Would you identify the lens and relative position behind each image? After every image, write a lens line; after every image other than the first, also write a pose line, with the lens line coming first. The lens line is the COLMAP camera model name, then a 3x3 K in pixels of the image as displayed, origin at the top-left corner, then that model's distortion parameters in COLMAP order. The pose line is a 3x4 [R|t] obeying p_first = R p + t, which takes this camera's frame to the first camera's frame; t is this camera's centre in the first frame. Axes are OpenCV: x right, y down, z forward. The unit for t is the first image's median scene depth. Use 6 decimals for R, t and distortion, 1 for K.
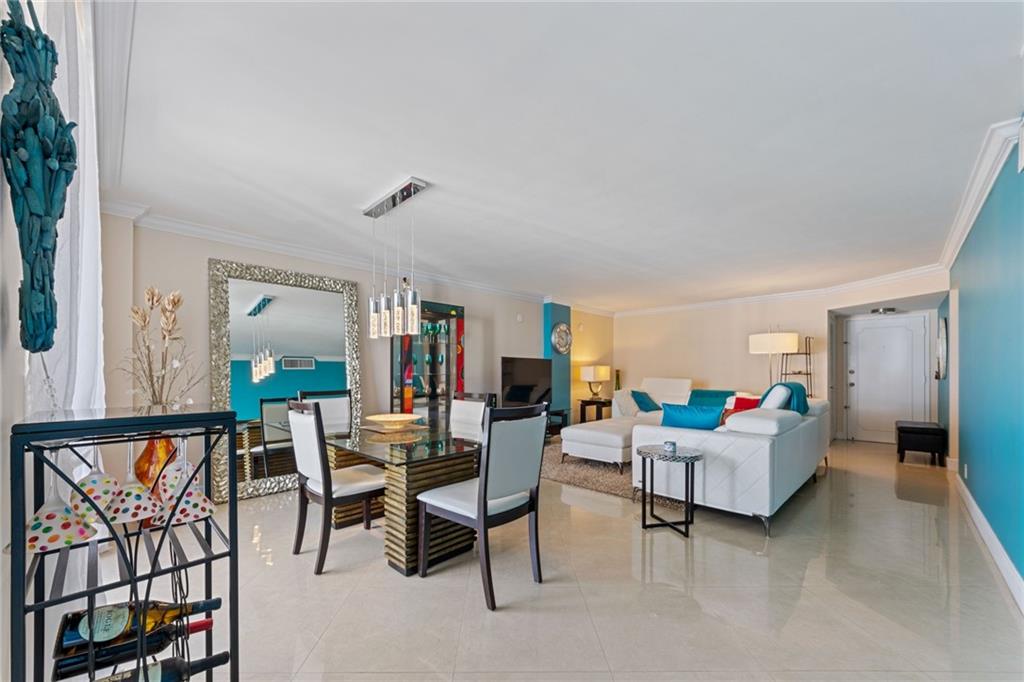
lens RADIAL K [[394.7, 0, 485.5], [0, 394.7, 377.3], [0, 0, 1]] dist [0.002146, -0.001147]
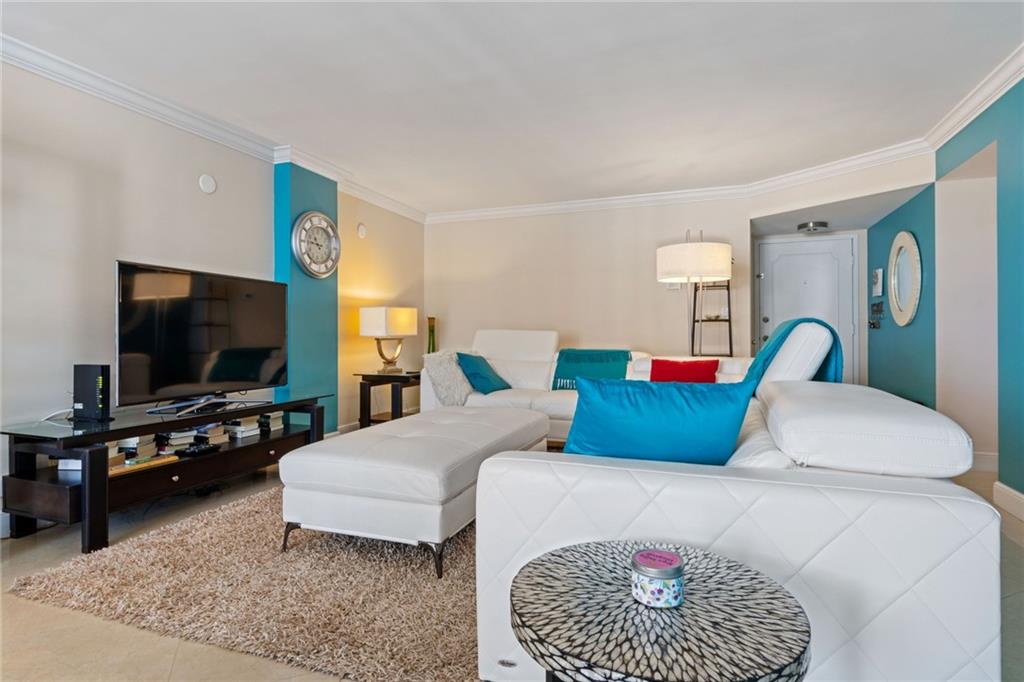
lens RADIAL K [[531.8, 0, 509.2], [0, 531.8, 339.2], [0, 0, 1]] dist [0.005912, 0.000239]
pose [[0.893892, -0.002073, 0.448277, 0.115103], [0.005816, 0.999959, -0.006975, 0.019820], [-0.448244, 0.008842, 0.893867, 0.334997]]
